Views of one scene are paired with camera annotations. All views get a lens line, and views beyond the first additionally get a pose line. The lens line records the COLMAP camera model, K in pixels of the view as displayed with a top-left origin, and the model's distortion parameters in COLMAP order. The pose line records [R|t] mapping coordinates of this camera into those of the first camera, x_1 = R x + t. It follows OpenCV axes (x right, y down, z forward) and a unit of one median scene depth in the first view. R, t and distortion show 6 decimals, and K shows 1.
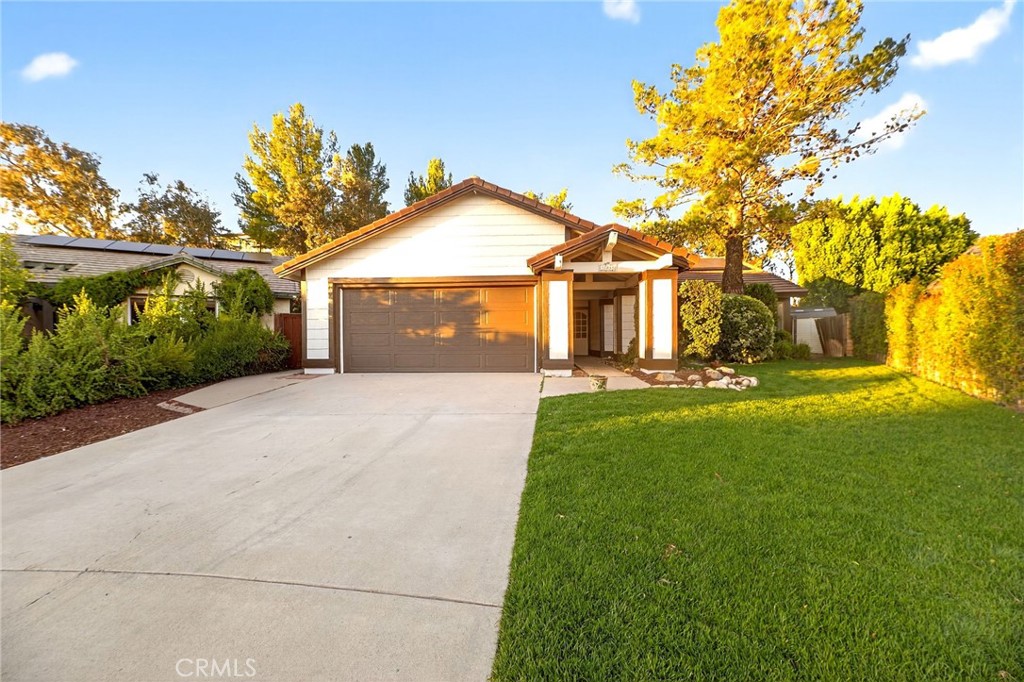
lens RADIAL K [[417.4, 0, 514.0], [0, 417.4, 342.5], [0, 0, 1]] dist [0.017955, -0.003350]
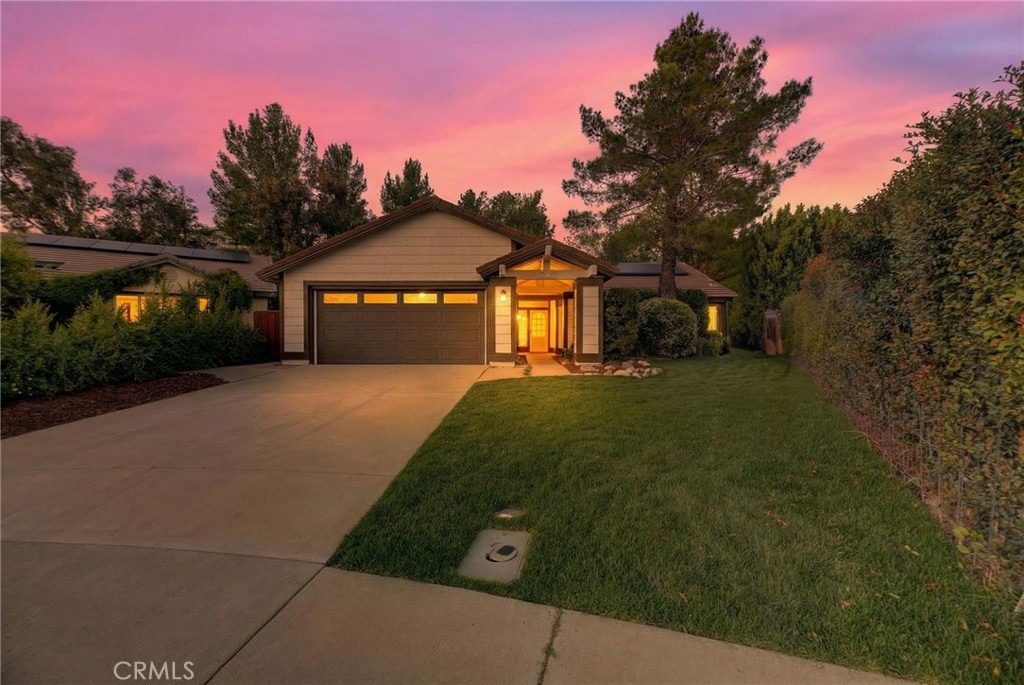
lens RADIAL K [[417.4, 0, 509.2], [0, 417.4, 343.7], [0, 0, 1]] dist [0.017955, -0.003350]
pose [[0.999336, 0.007378, 0.035677, 0.060733], [-0.007561, 0.999959, 0.004994, 0.006017], [-0.035638, -0.005260, 0.999351, -0.128781]]
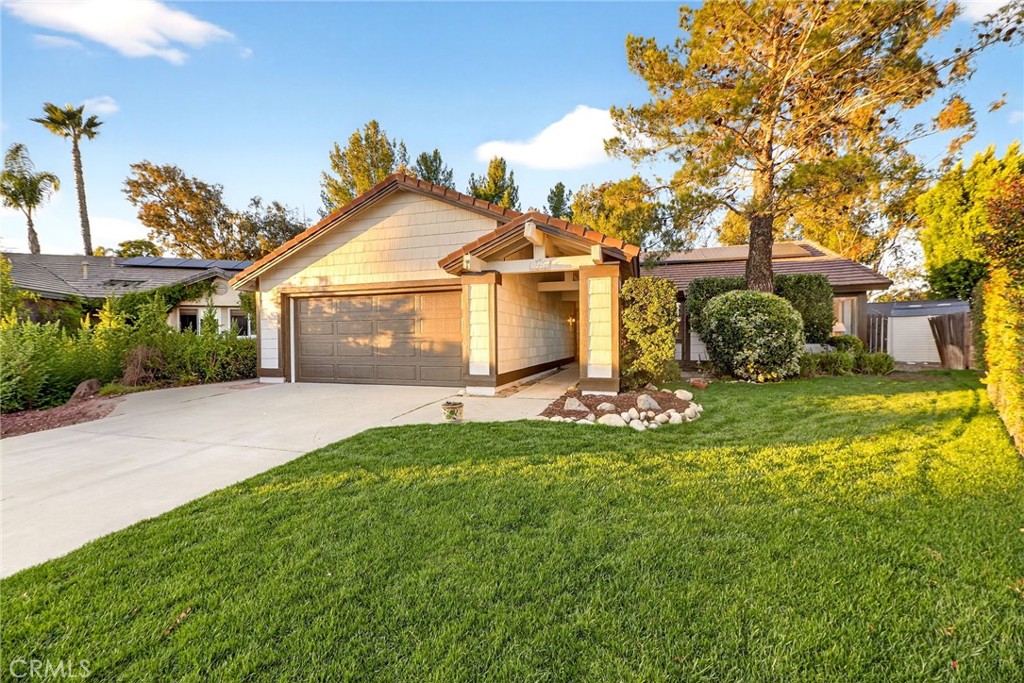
lens RADIAL K [[417.4, 0, 504.7], [0, 417.4, 344.8], [0, 0, 1]] dist [0.017955, -0.003350]
pose [[0.969366, 0.002756, -0.245607, 0.274968], [-0.000340, 0.999951, 0.009879, -0.022691], [0.245622, -0.009493, 0.969319, 0.133909]]
